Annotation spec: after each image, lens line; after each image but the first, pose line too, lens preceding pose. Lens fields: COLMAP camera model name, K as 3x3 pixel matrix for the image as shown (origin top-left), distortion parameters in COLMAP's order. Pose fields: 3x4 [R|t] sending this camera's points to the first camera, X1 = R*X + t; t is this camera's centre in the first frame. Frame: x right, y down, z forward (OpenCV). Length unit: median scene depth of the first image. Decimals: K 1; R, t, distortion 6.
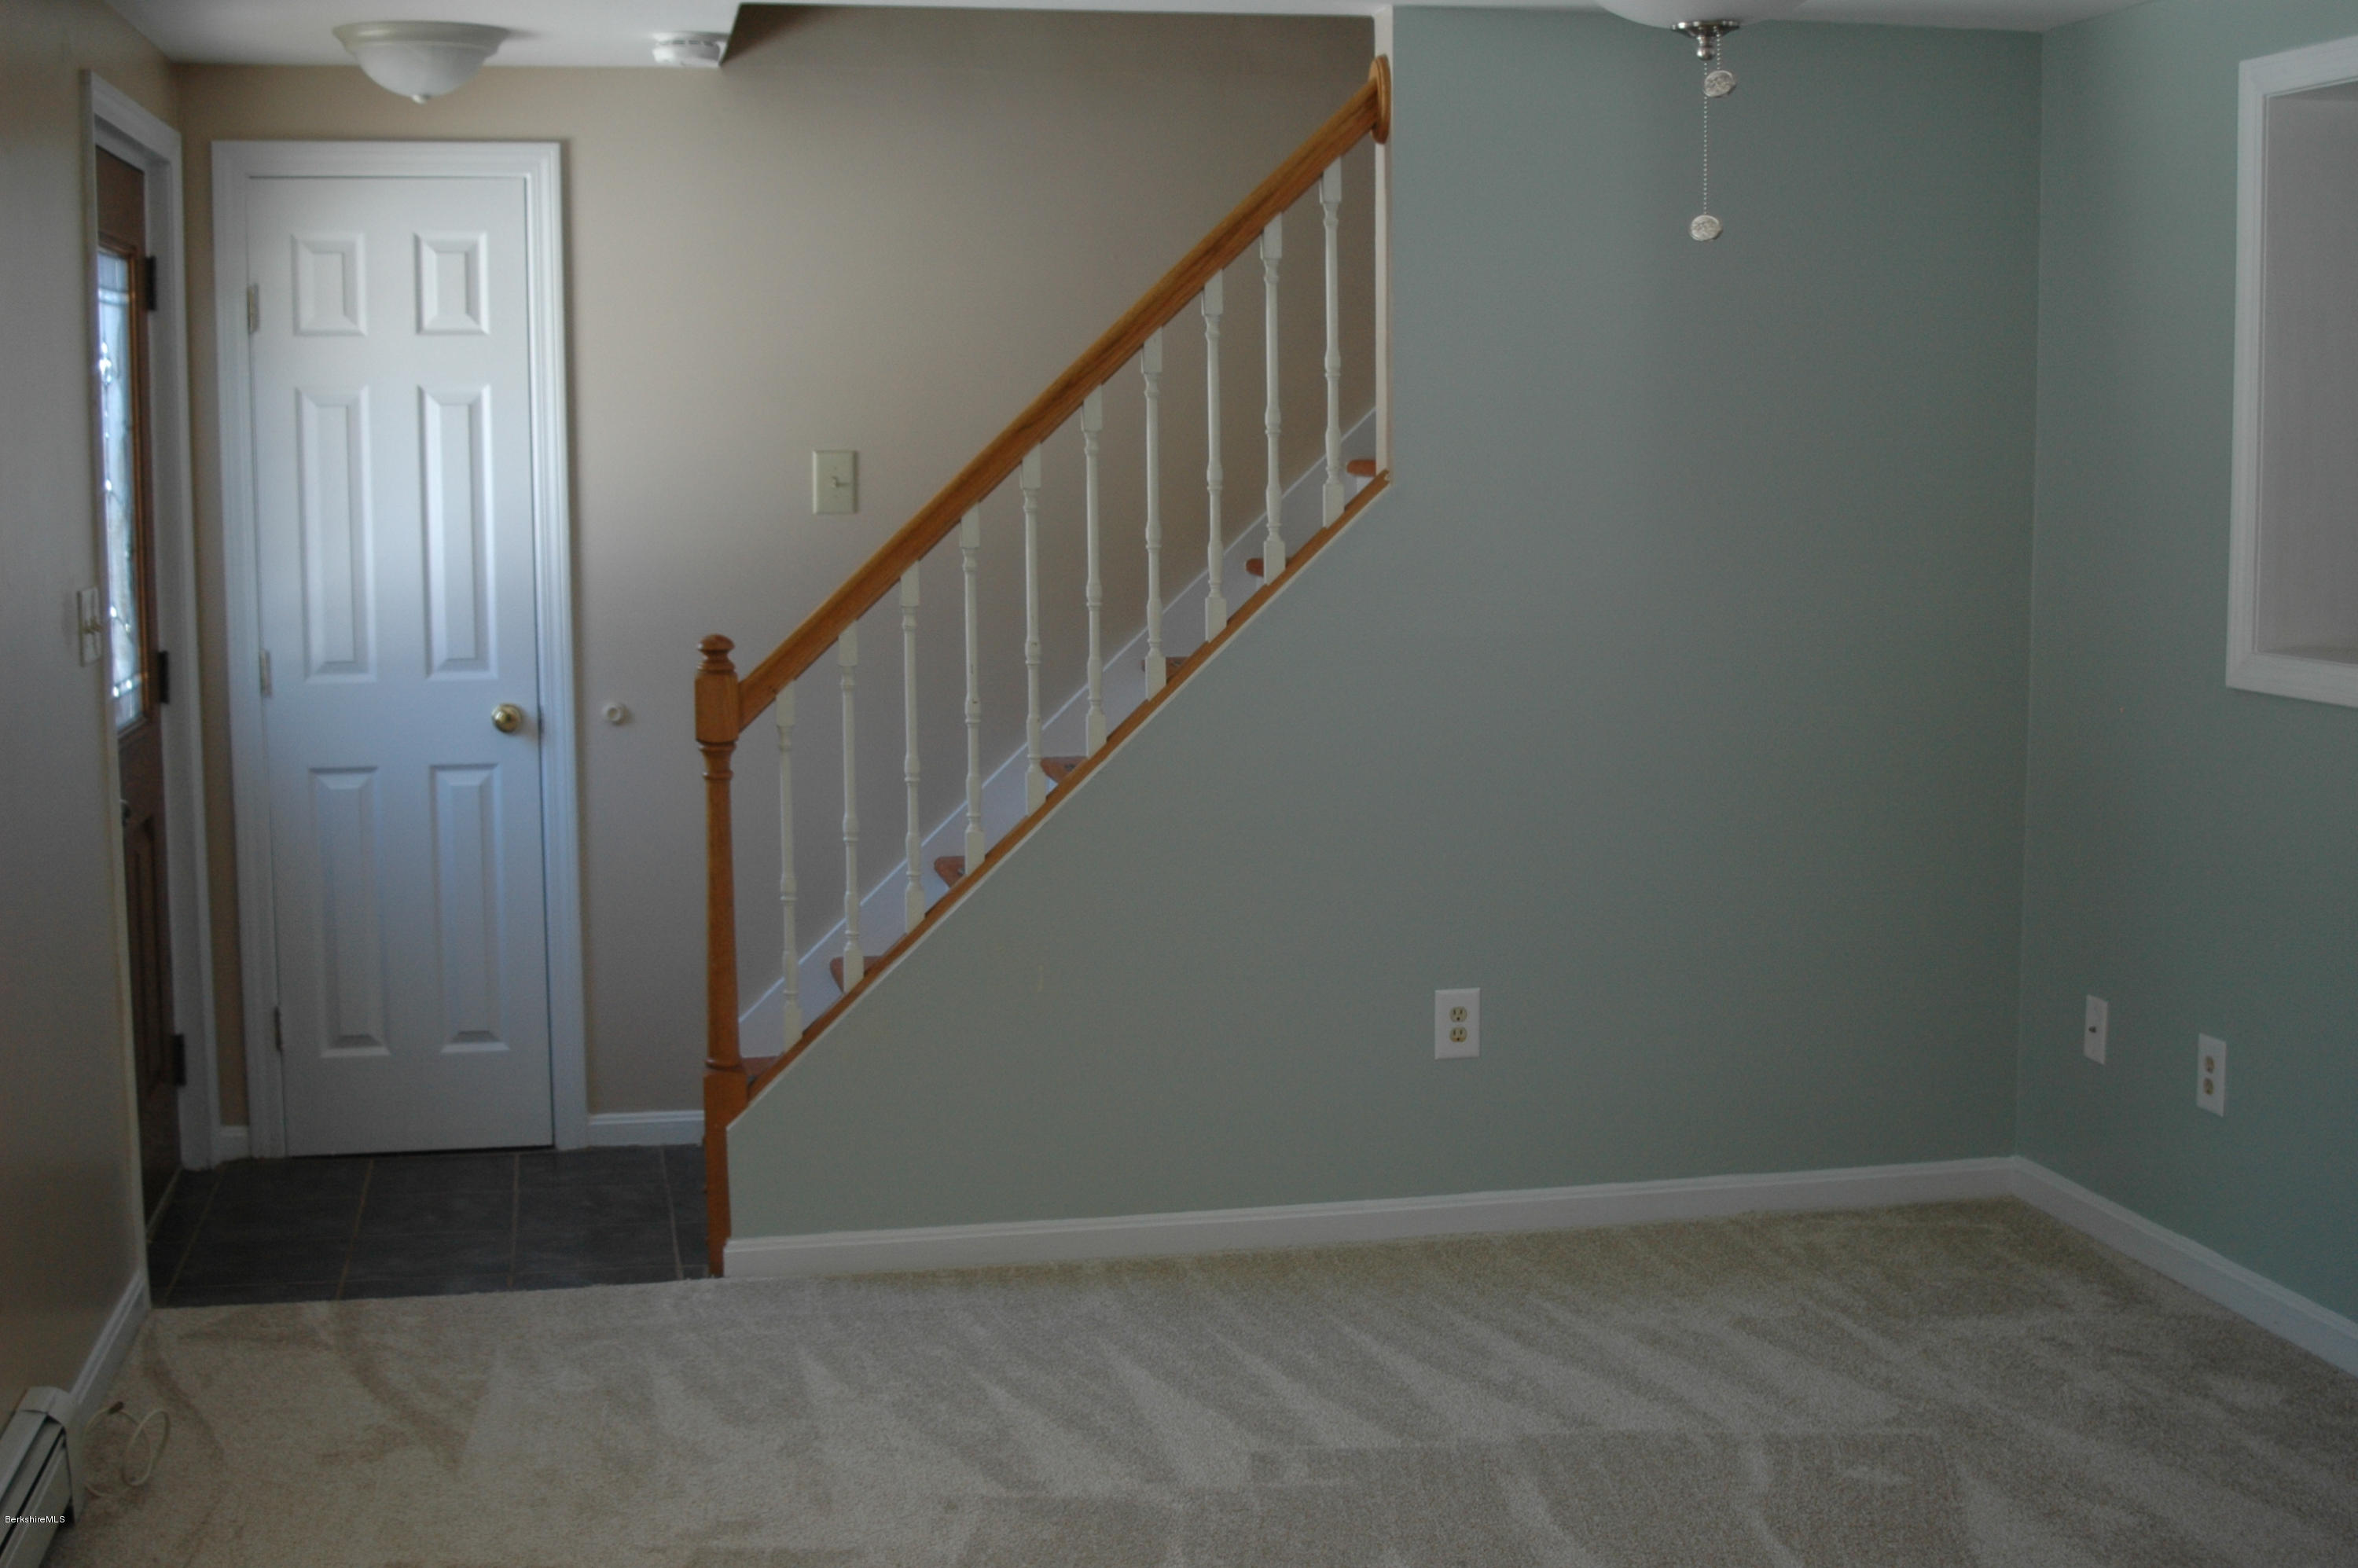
lens RADIAL K [[2902.5, 0, 1179.0], [0, 2902.5, 784.0], [0, 0, 1]] dist [-0.154346, 0.090720]
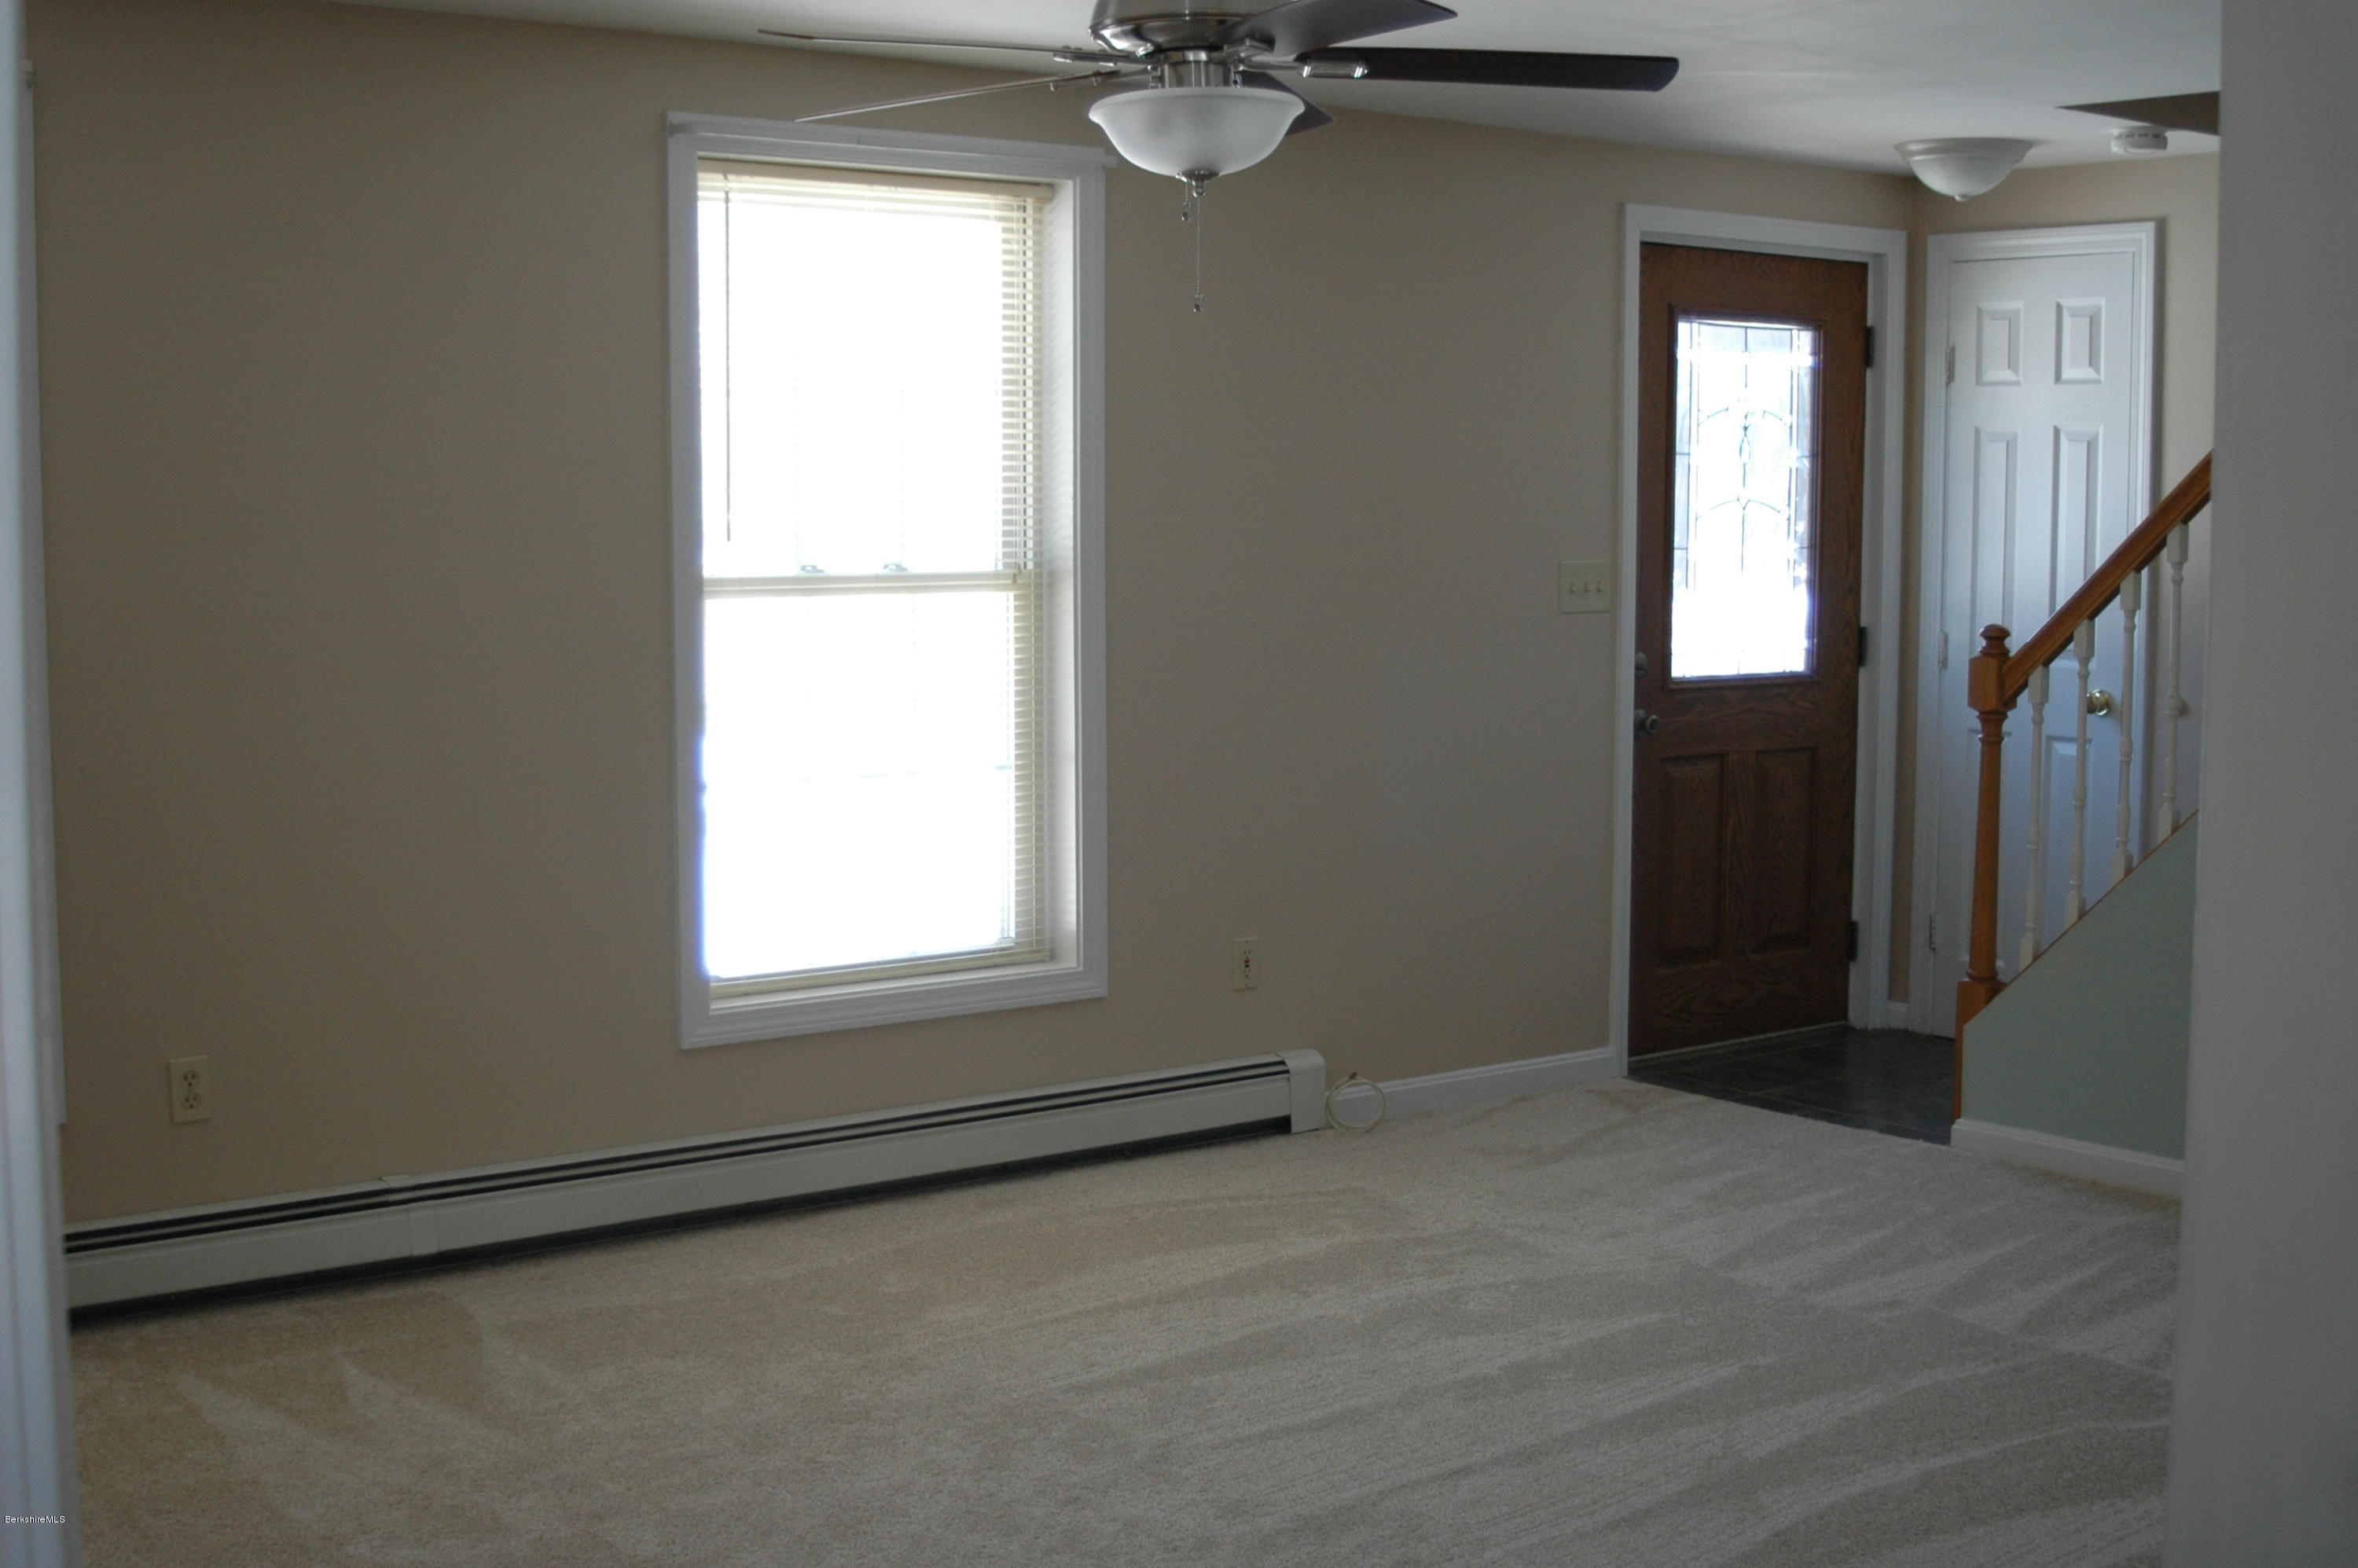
lens RADIAL K [[2902.5, 0, 1179.0], [0, 2902.5, 784.0], [0, 0, 1]] dist [-0.154346, 0.090720]
pose [[0.433375, 0.096169, -0.896068, 0.701101], [-0.117557, 0.991827, 0.049591, -0.003287], [0.893514, 0.083847, 0.441138, 0.141334]]
